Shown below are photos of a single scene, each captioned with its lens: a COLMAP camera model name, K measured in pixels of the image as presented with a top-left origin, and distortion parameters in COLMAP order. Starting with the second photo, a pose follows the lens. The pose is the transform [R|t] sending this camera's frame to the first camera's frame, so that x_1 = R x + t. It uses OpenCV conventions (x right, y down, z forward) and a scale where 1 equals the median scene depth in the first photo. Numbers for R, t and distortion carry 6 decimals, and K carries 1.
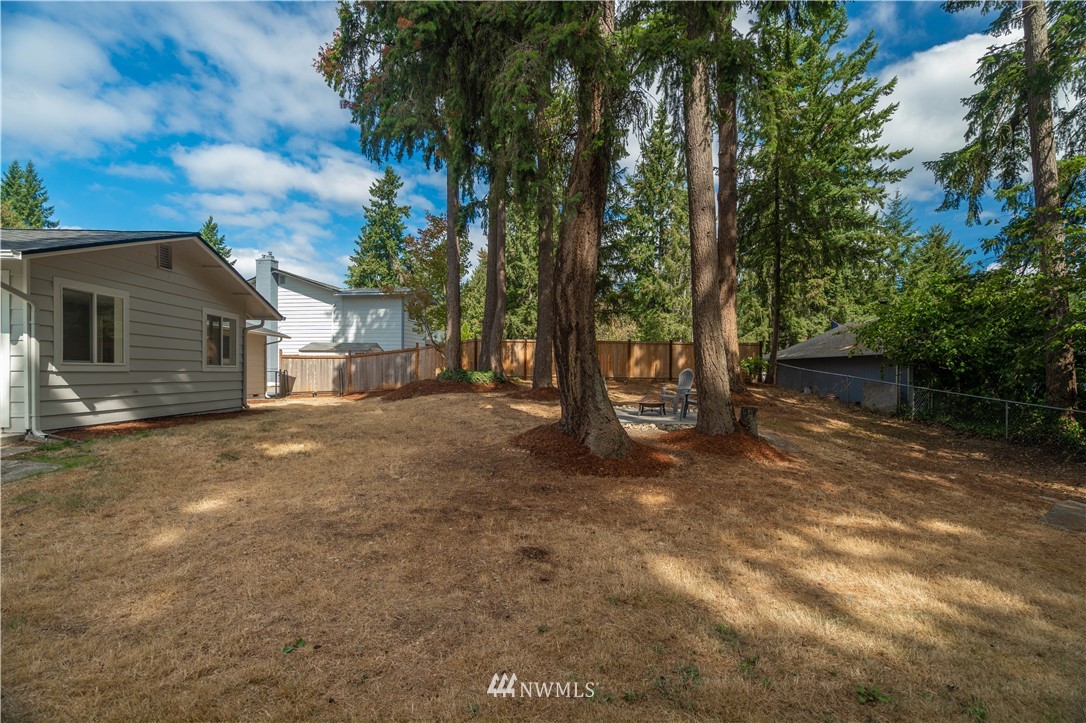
lens RADIAL K [[493.4, 0, 545.8], [0, 493.4, 375.0], [0, 0, 1]] dist [-0.000685, 0.000072]
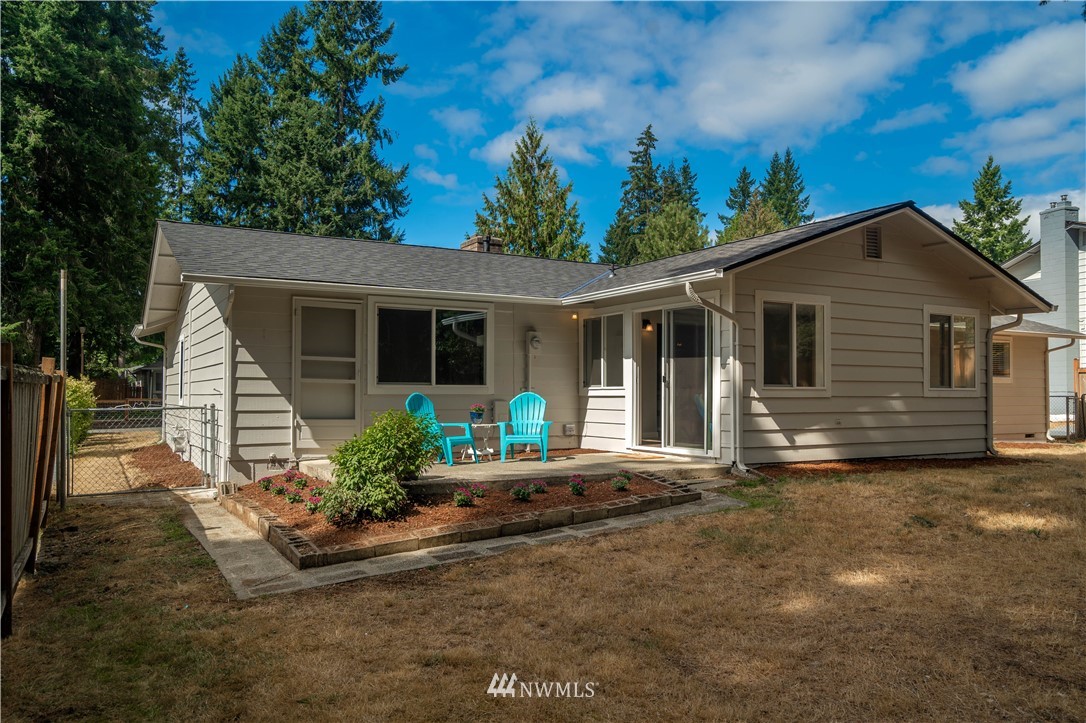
lens RADIAL K [[813.7, 0, 545.8], [0, 813.7, 381.5], [0, 0, 1]] dist [0.000613, 0.004508]
pose [[0.449884, -0.018505, -0.892895, 0.107046], [-0.003523, 0.999741, -0.022495, -0.001415], [0.893080, 0.013266, 0.449702, 0.011336]]
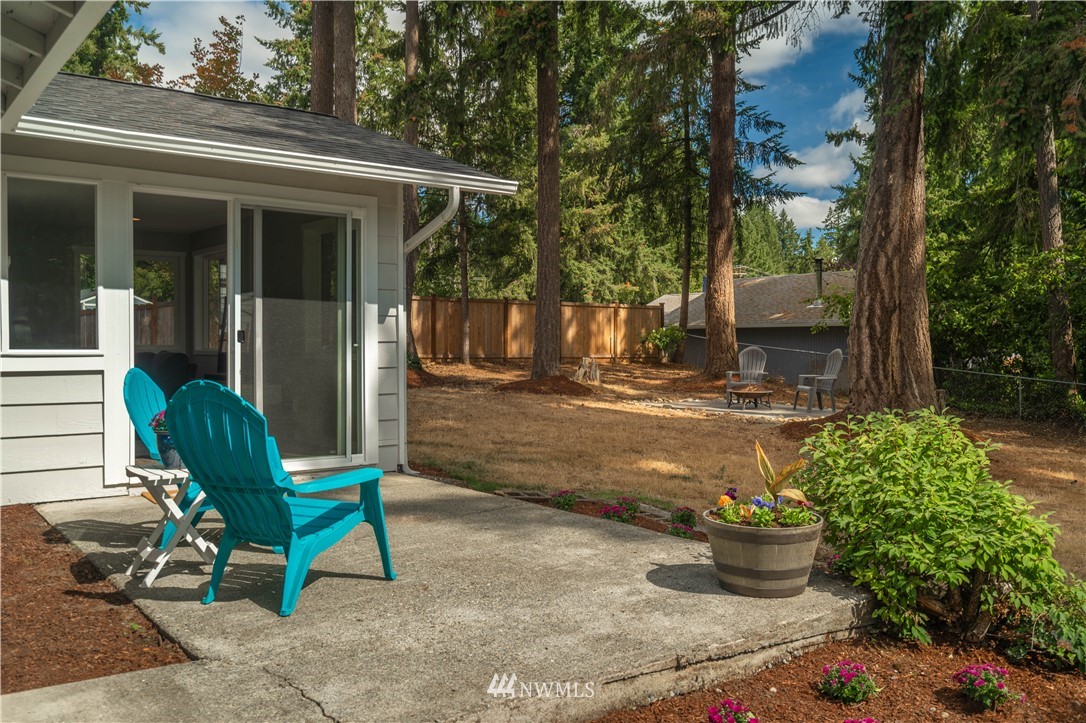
lens RADIAL K [[937.8, 0, 543.0], [0, 937.8, 361.5], [0, 0, 1]] dist [0.000389, 0.000275]
pose [[0.824974, -0.016393, 0.564933, -1.222667], [0.008071, 0.999819, 0.017227, -0.026273], [-0.565113, -0.009652, 0.824957, -0.030466]]
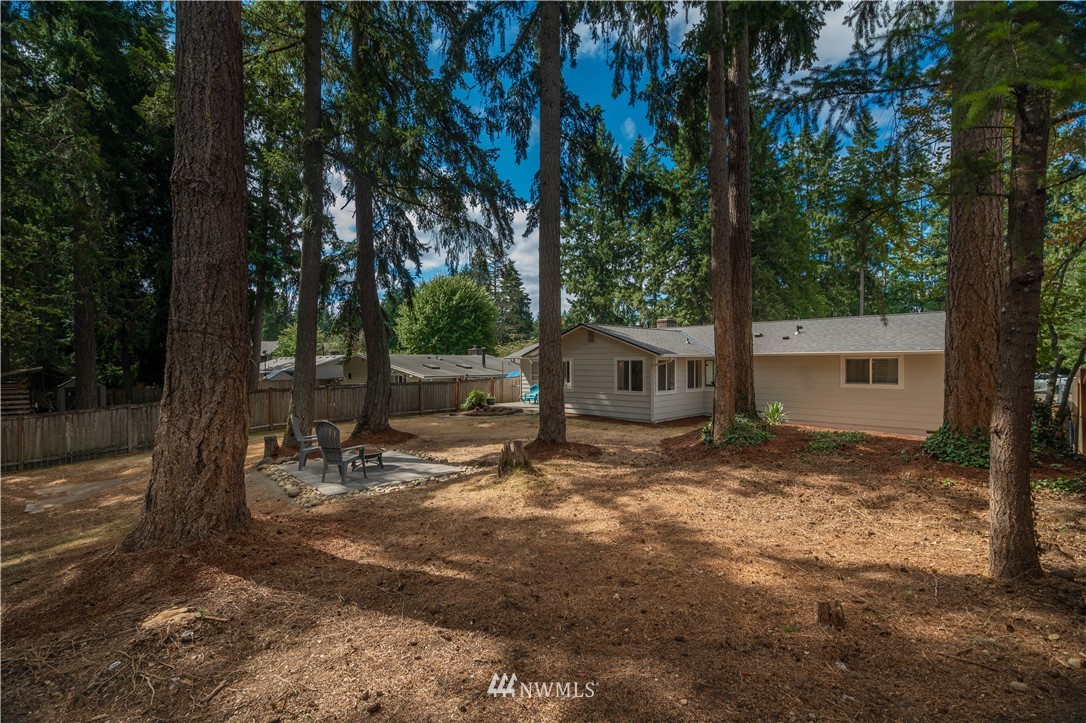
lens RADIAL K [[493.4, 0, 545.8], [0, 493.4, 375.0], [0, 0, 1]] dist [-0.000685, 0.000072]
pose [[-0.748179, 0.014791, -0.663333, 0.783945], [-0.002691, 0.999676, 0.025326, -0.144206], [0.663492, 0.020733, -0.747896, 2.610119]]
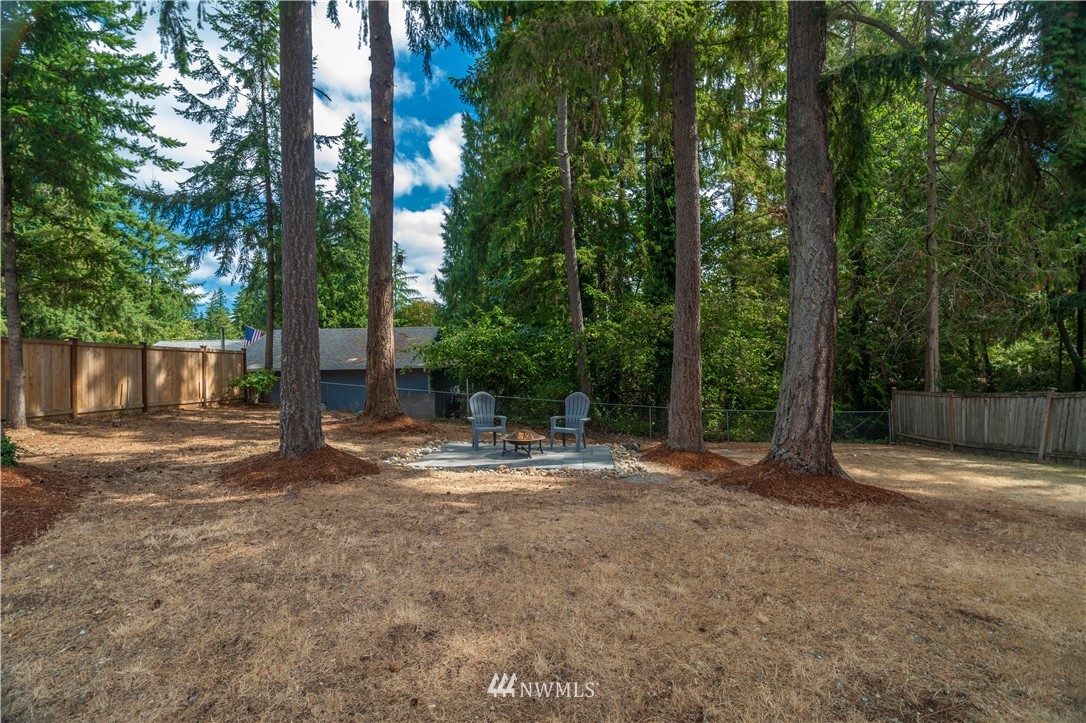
lens RADIAL K [[503.6, 0, 543.3], [0, 503.6, 363.0], [0, 0, 1]] dist [-0.001031, 0.000660]
pose [[0.079667, -0.000444, 0.996821, -0.816495], [0.027923, 0.999608, -0.001786, -0.085010], [-0.996430, 0.027976, 0.079648, 1.251502]]
